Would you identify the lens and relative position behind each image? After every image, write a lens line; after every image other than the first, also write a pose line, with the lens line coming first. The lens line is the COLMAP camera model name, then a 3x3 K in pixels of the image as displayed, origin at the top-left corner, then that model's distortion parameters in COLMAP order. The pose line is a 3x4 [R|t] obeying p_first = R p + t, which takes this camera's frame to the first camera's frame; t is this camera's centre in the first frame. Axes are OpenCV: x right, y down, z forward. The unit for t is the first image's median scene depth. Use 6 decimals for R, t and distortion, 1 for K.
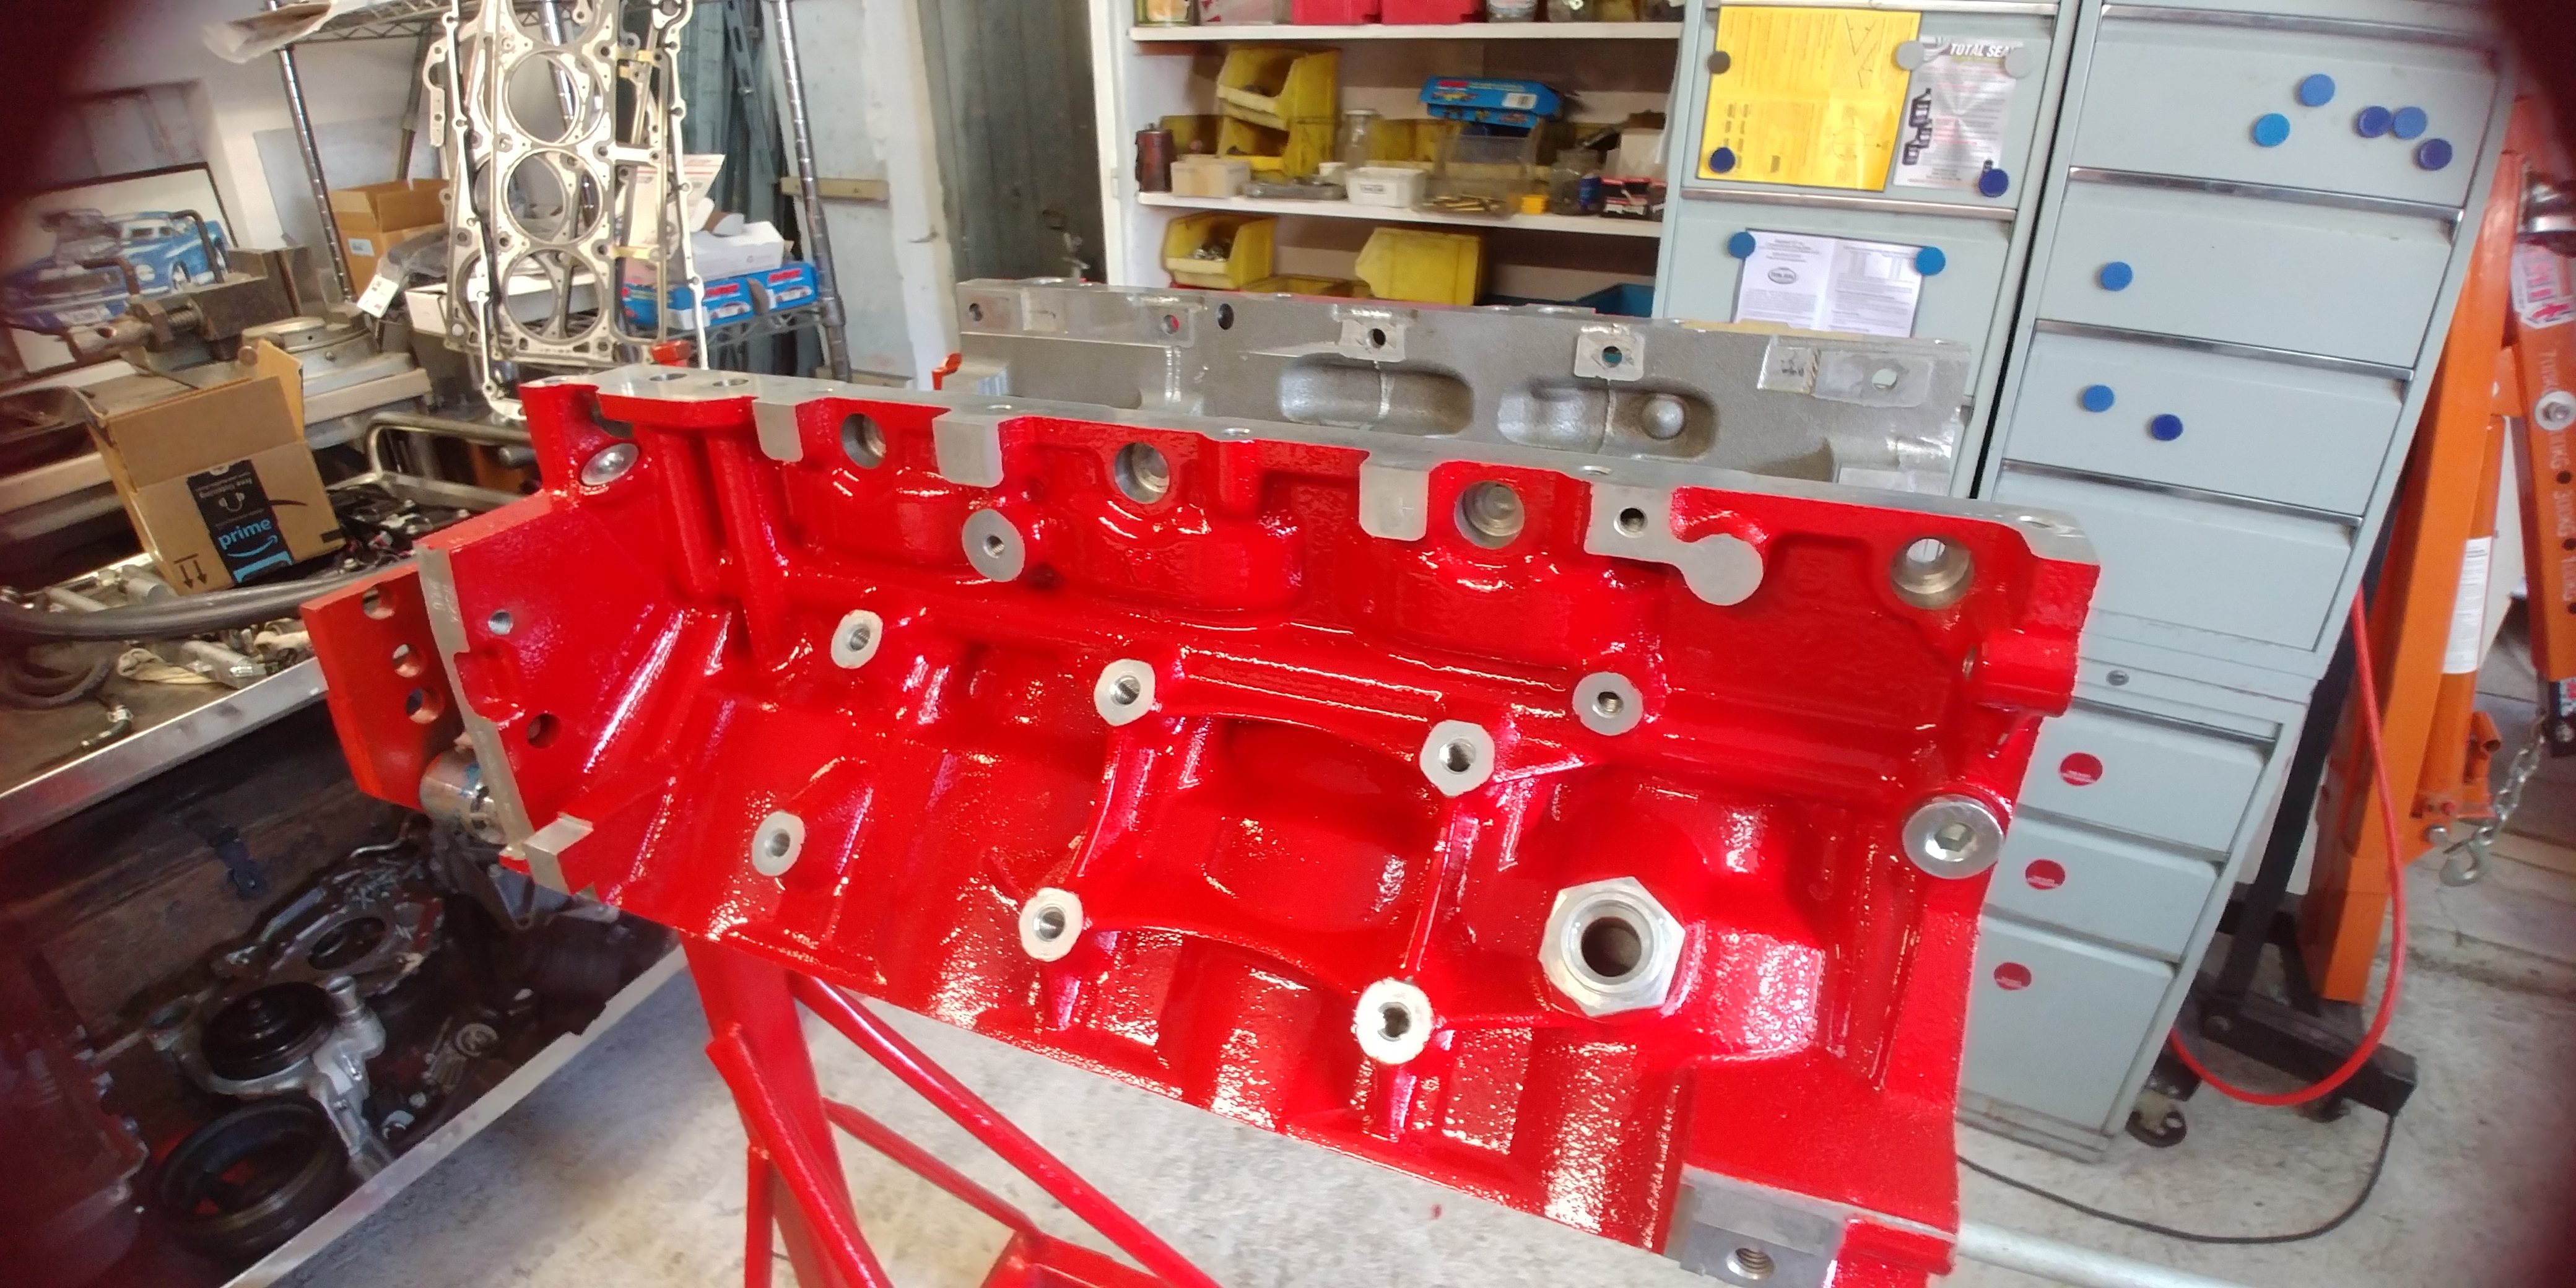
lens RADIAL K [[1115.4, 0, 1259.2], [0, 1115.4, 646.7], [0, 0, 1]] dist [-0.080034, 0.001516]
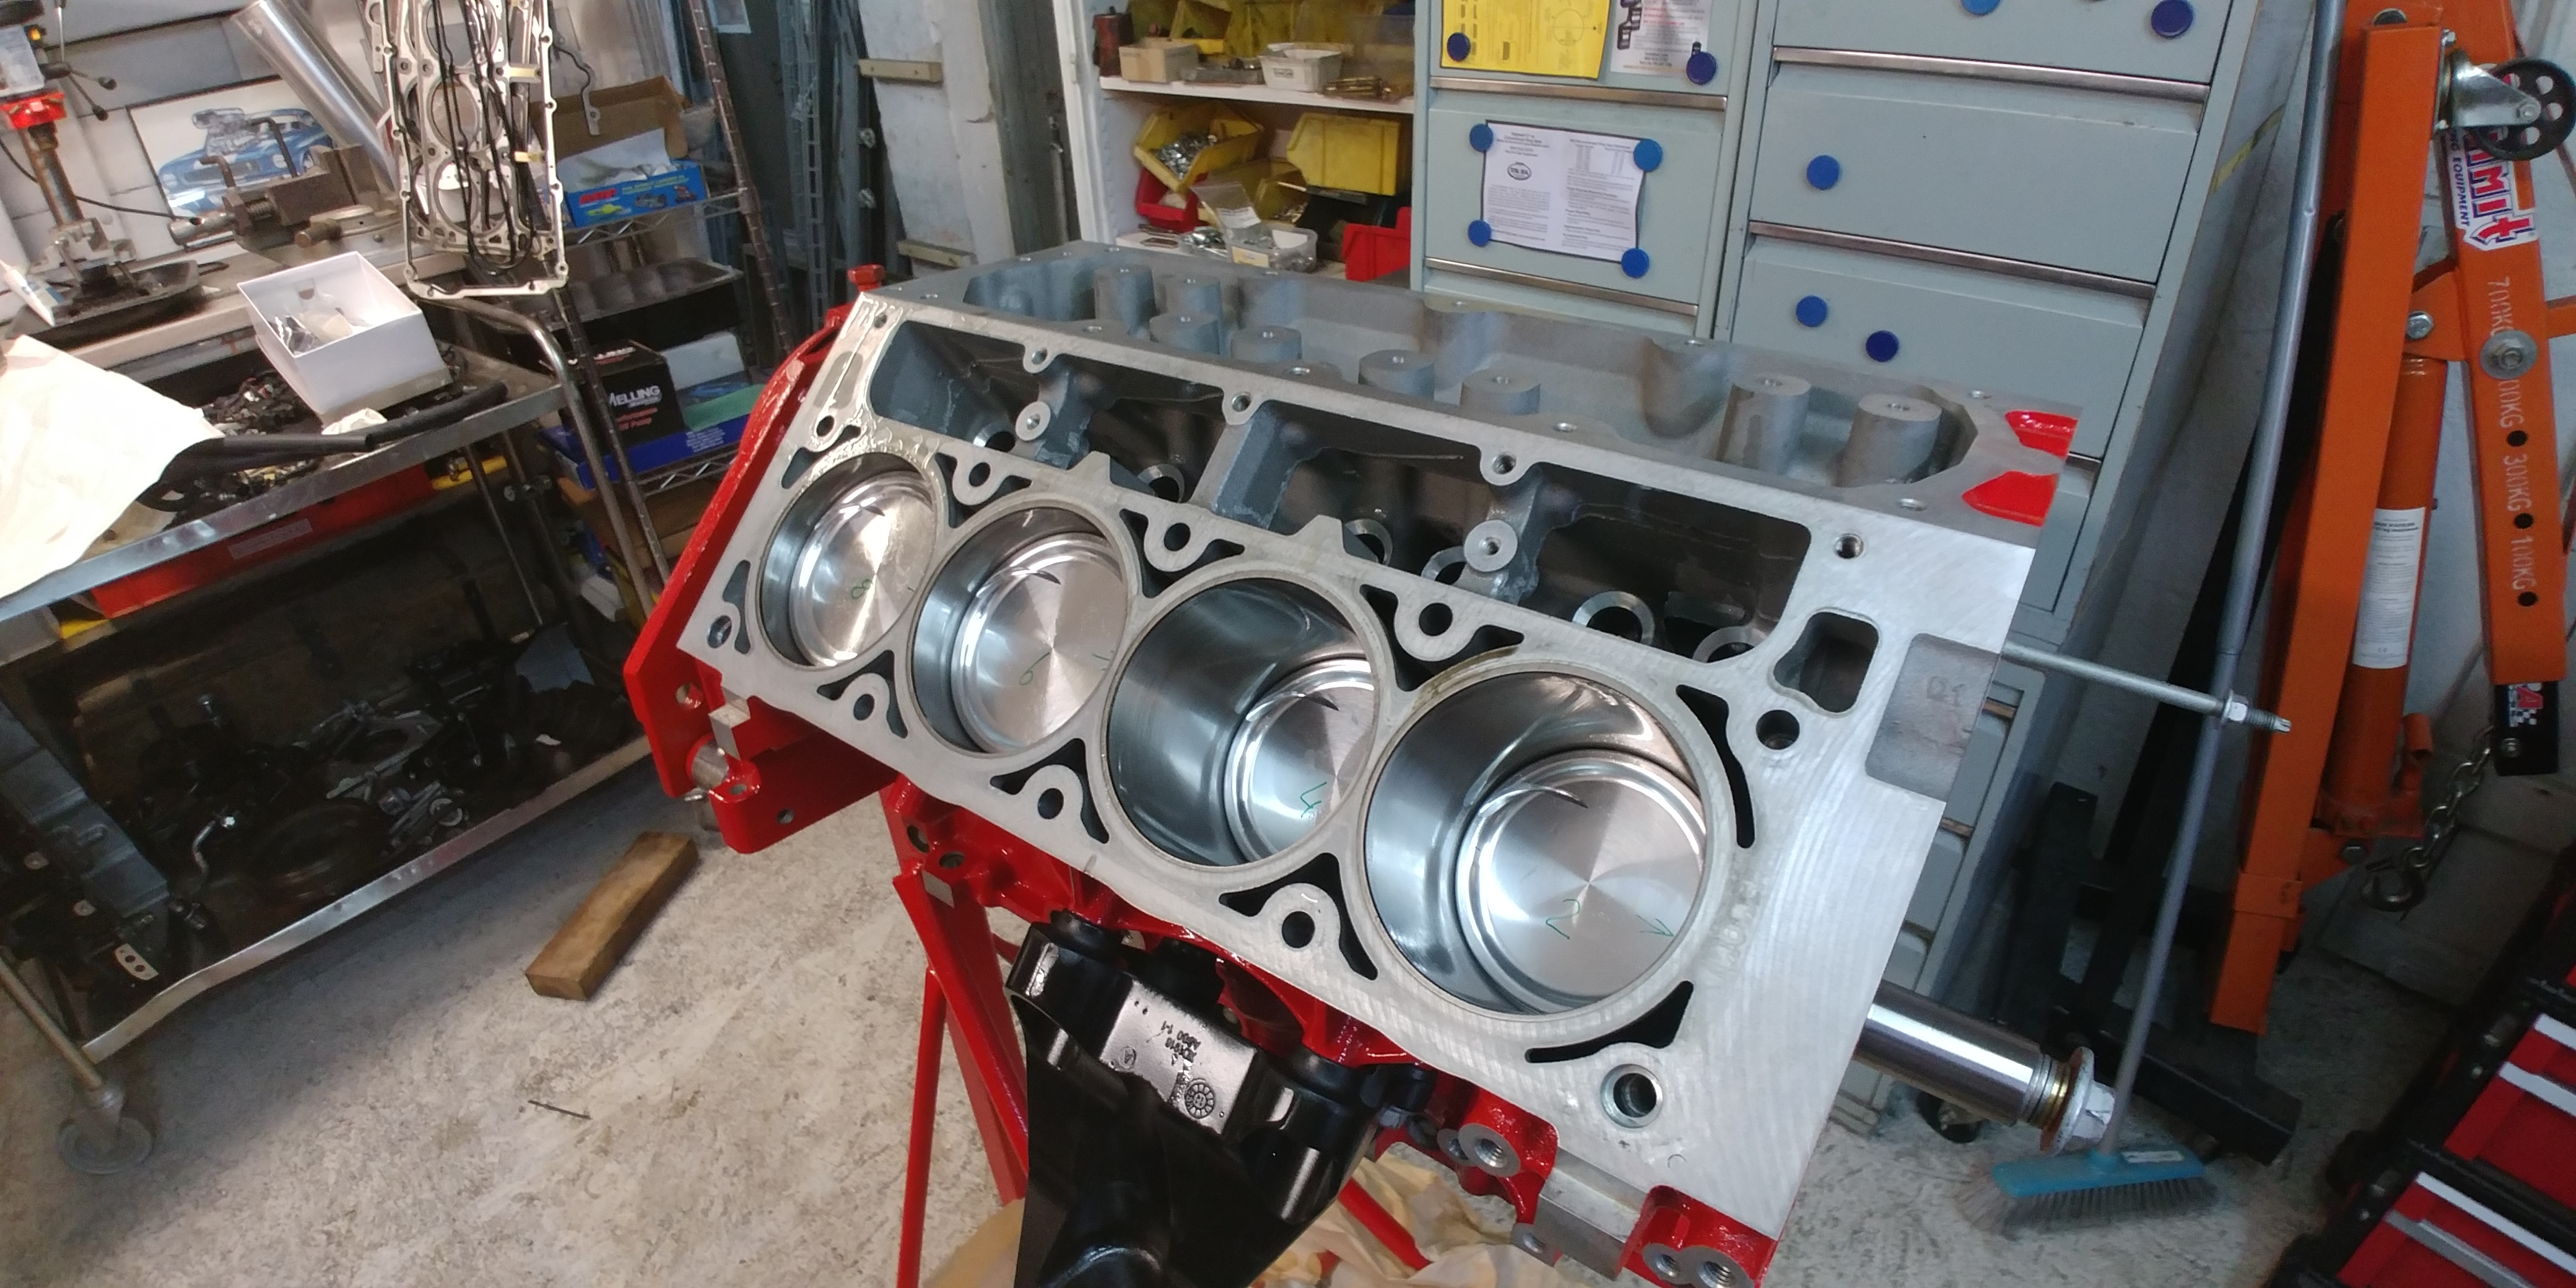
lens RADIAL K [[1115.4, 0, 1253.0], [0, 1115.4, 645.7], [0, 0, 1]] dist [-0.080034, 0.001516]
pose [[0.977585, 0.088550, -0.191015, 0.432140], [-0.067738, 0.991298, 0.112869, -0.019358], [0.199348, -0.097400, 0.975076, -0.021855]]
